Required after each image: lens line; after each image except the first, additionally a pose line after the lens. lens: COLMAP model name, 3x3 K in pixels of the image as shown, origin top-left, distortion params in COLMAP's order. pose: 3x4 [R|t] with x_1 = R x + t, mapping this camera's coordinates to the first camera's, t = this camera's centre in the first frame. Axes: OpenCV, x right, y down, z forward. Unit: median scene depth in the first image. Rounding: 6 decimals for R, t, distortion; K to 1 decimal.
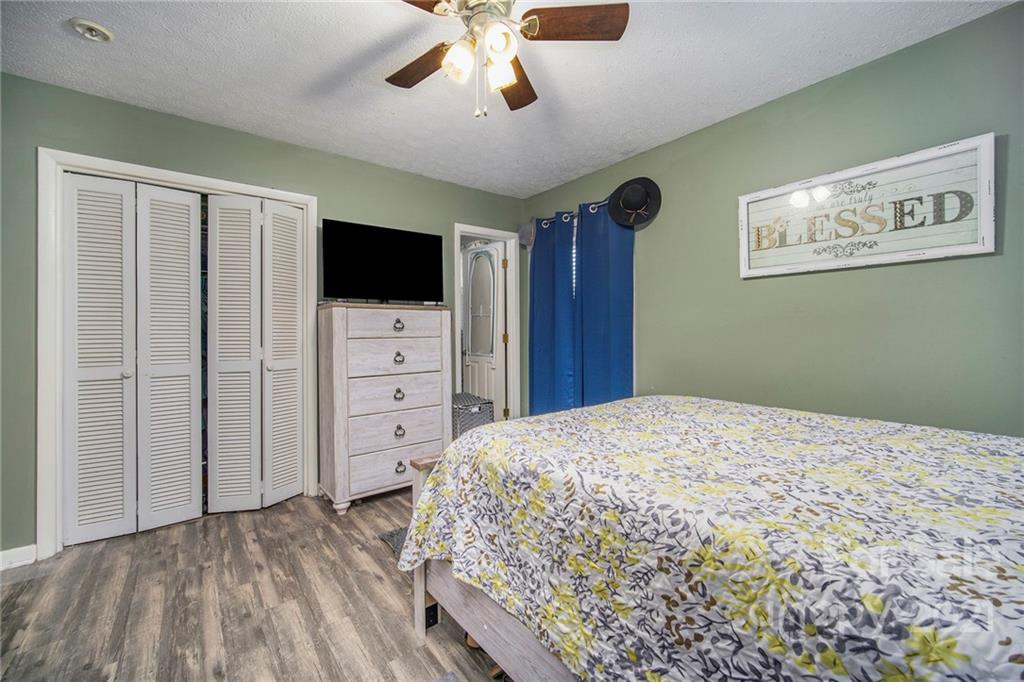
lens RADIAL K [[420.7, 0, 509.2], [0, 420.7, 340.7], [0, 0, 1]] dist [-0.003386, -0.000213]
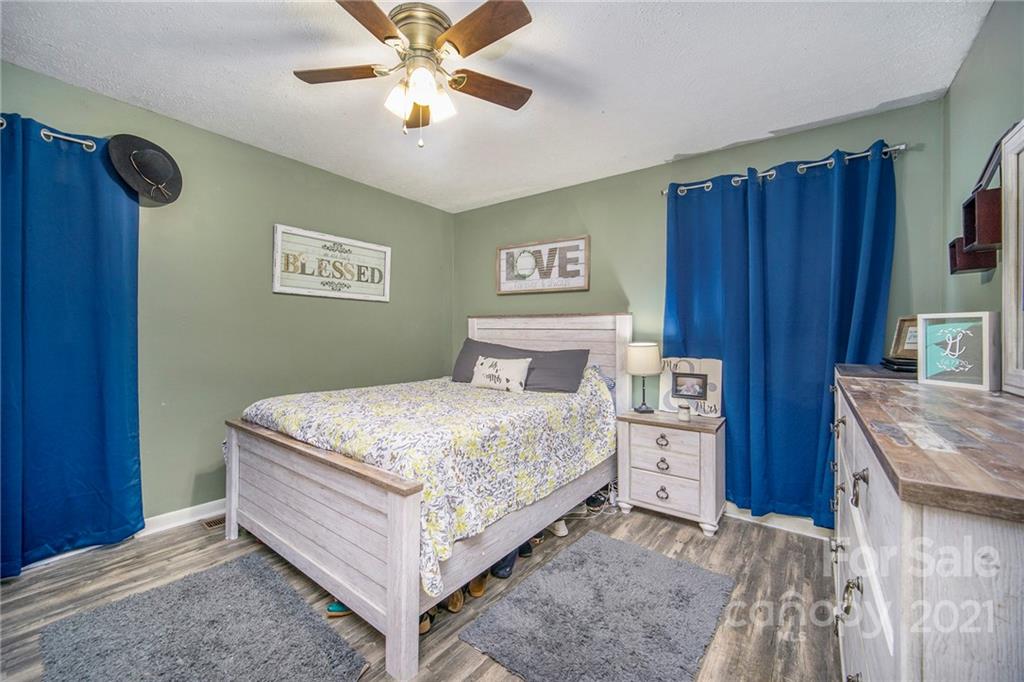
lens RADIAL K [[420.7, 0, 507.7], [0, 420.7, 338.0], [0, 0, 1]] dist [-0.003386, -0.000213]
pose [[-0.287437, -0.003893, 0.957792, -1.353619], [0.006142, 0.999964, 0.005908, -0.040388], [-0.957780, 0.007581, -0.287403, 1.259825]]
